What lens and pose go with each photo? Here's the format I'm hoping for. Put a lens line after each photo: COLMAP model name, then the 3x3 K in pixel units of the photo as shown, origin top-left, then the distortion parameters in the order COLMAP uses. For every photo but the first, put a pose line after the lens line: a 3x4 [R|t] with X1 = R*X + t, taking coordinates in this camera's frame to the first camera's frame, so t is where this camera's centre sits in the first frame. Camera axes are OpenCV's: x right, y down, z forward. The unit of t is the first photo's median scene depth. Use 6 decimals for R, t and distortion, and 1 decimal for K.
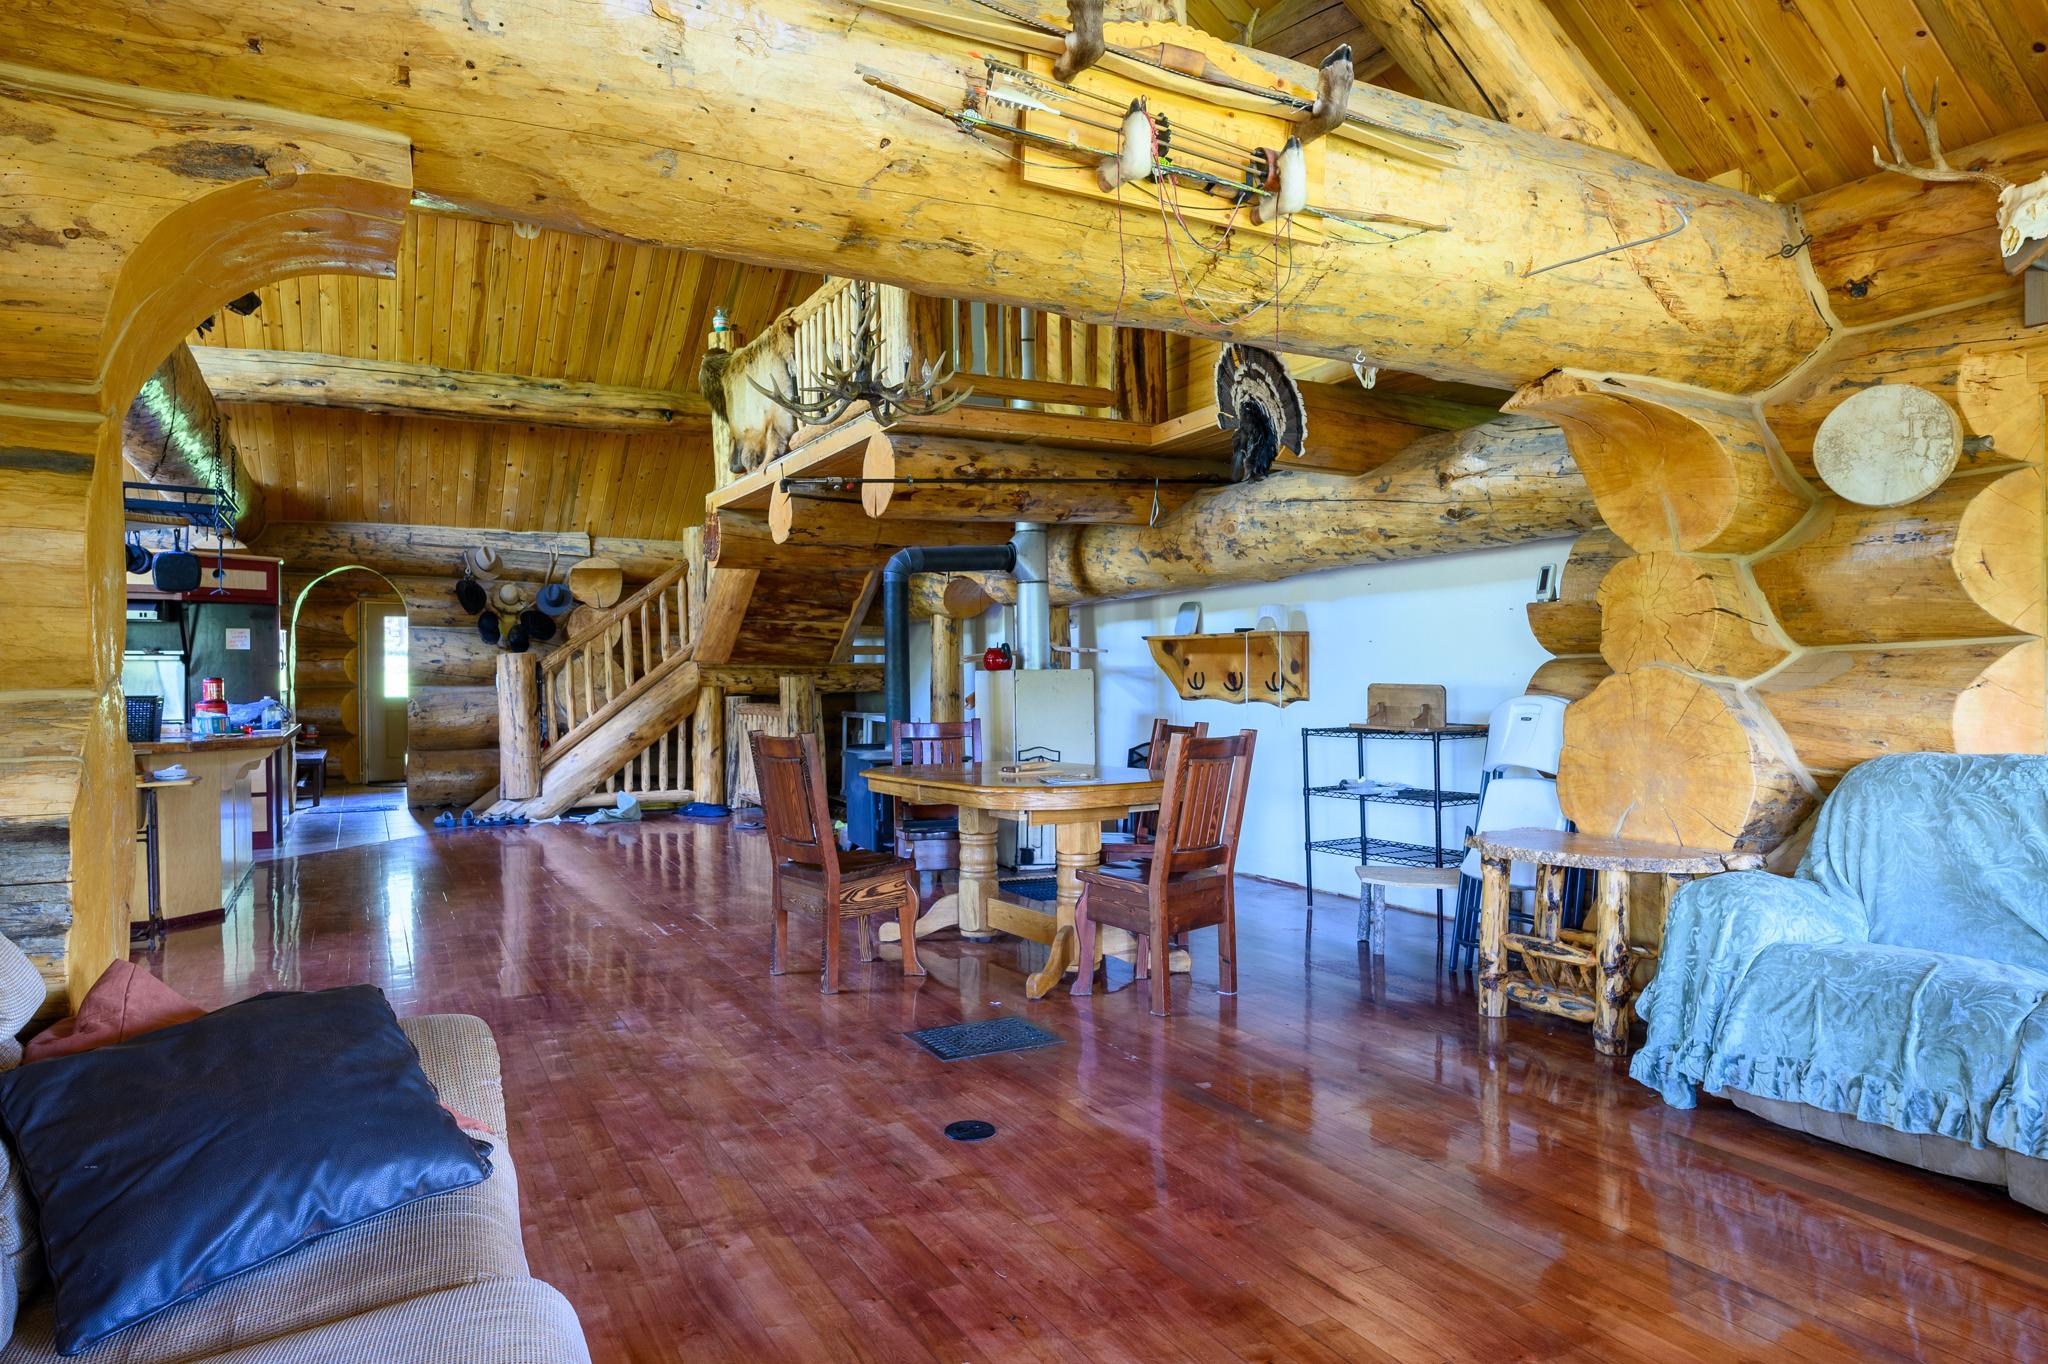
lens RADIAL K [[1246.8, 0, 1015.7], [0, 1246.8, 682.3], [0, 0, 1]] dist [-0.003976, 0.003115]
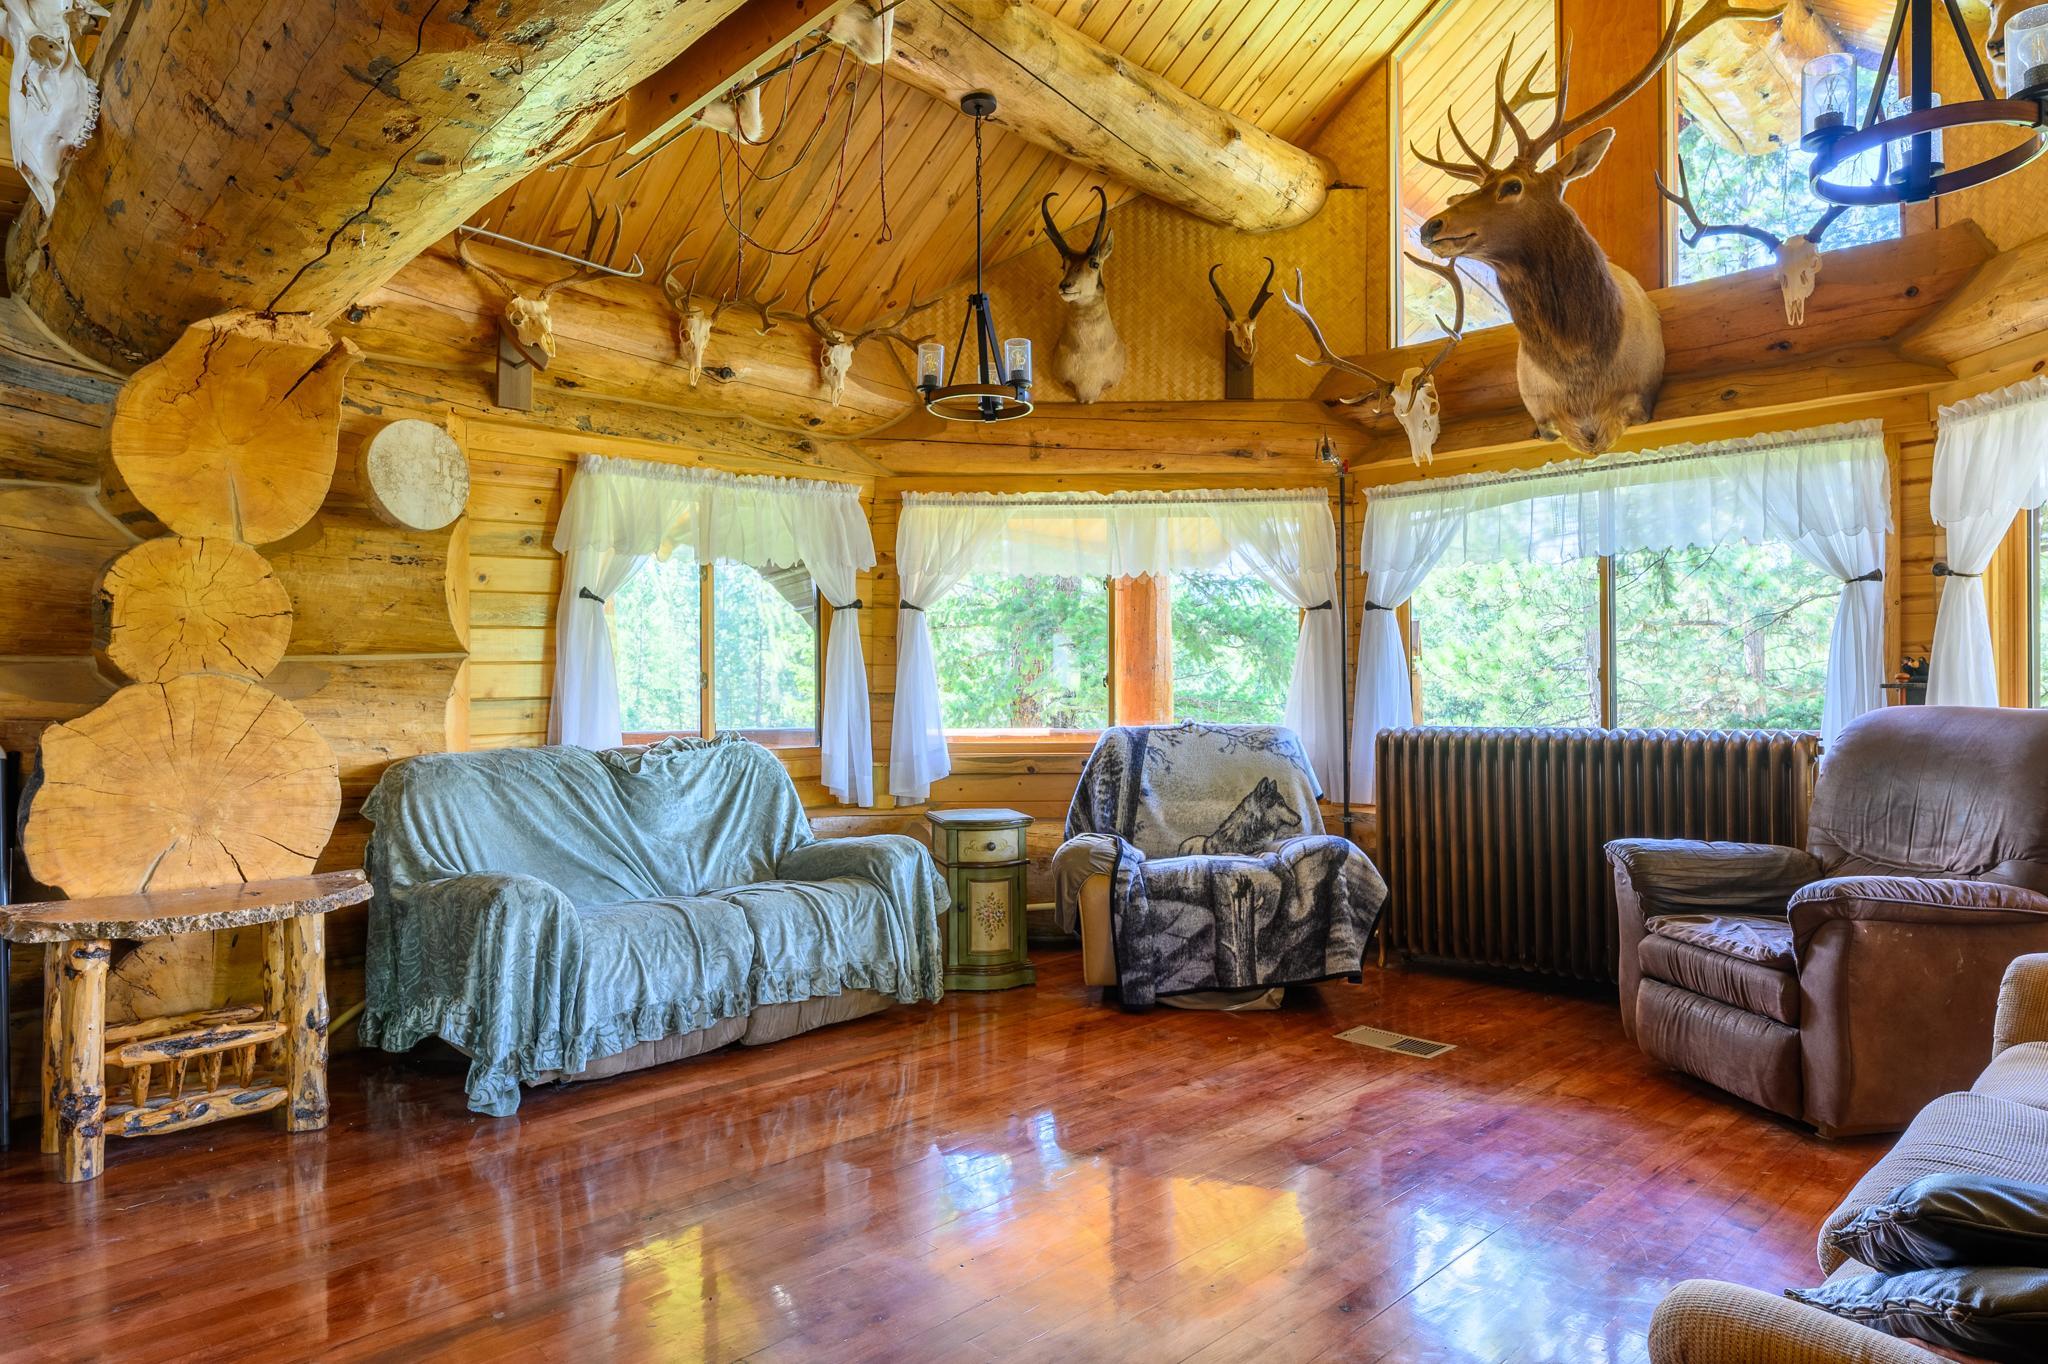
lens RADIAL K [[1246.8, 0, 1010.9], [0, 1246.8, 677.9], [0, 0, 1]] dist [-0.003976, 0.003115]
pose [[-0.287440, 0.009826, 0.957748, -0.190280], [0.010905, 0.999916, -0.006986, 0.000470], [-0.957736, 0.008437, -0.287523, 0.312454]]
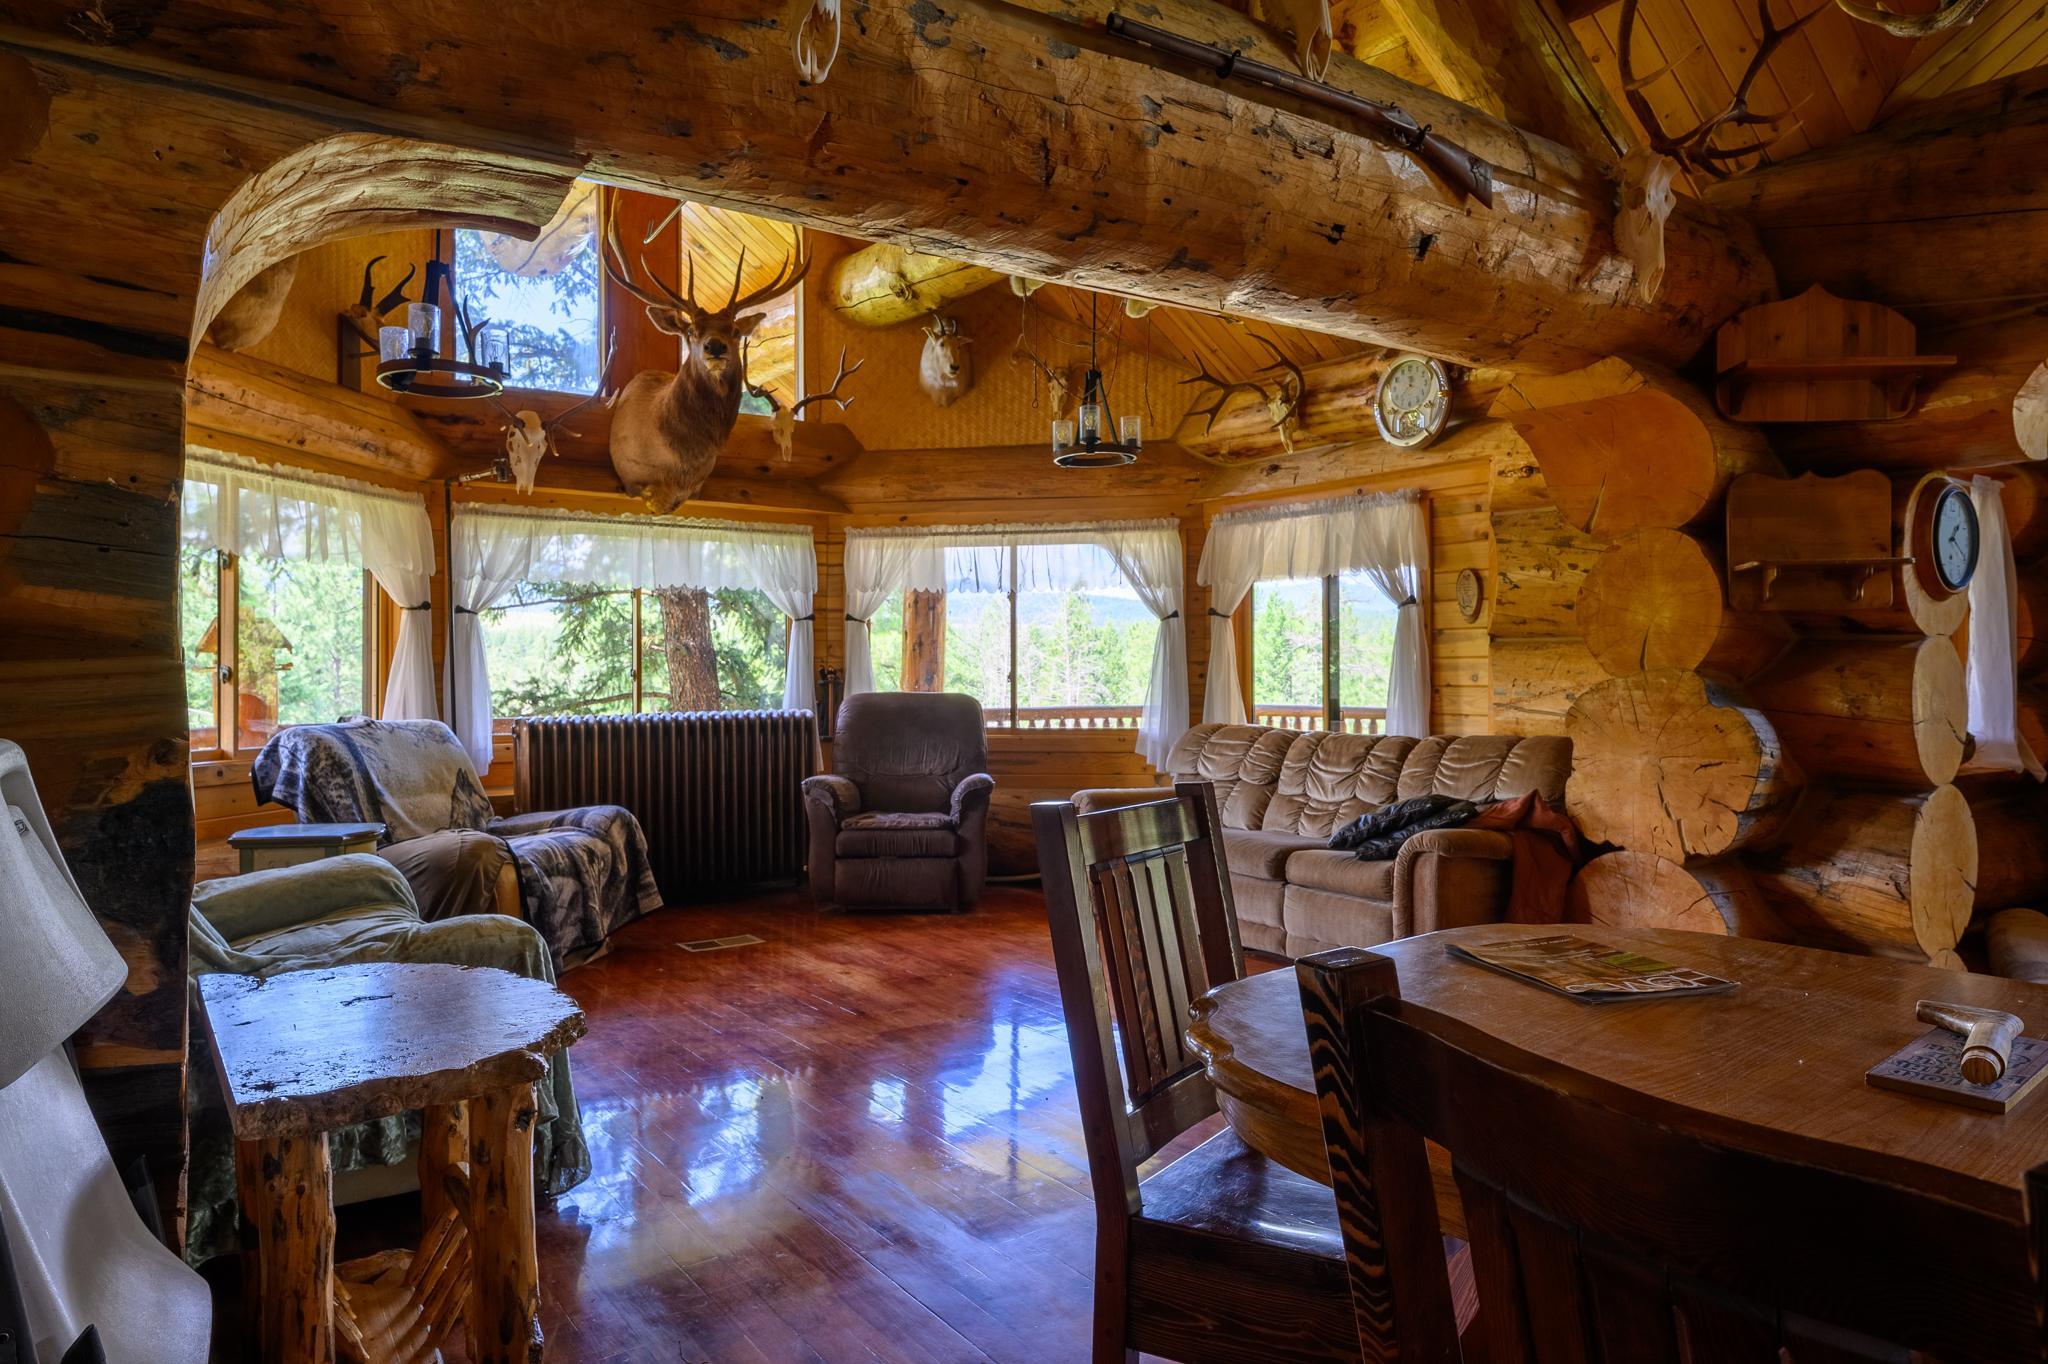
lens RADIAL K [[1246.8, 0, 1011.2], [0, 1246.8, 682.3], [0, 0, 1]] dist [-0.003976, 0.003115]
pose [[-0.990752, 0.007357, -0.135485, 0.117187], [0.006386, 0.999951, 0.007599, -0.001125], [0.135534, 0.006663, -0.990750, 0.646683]]
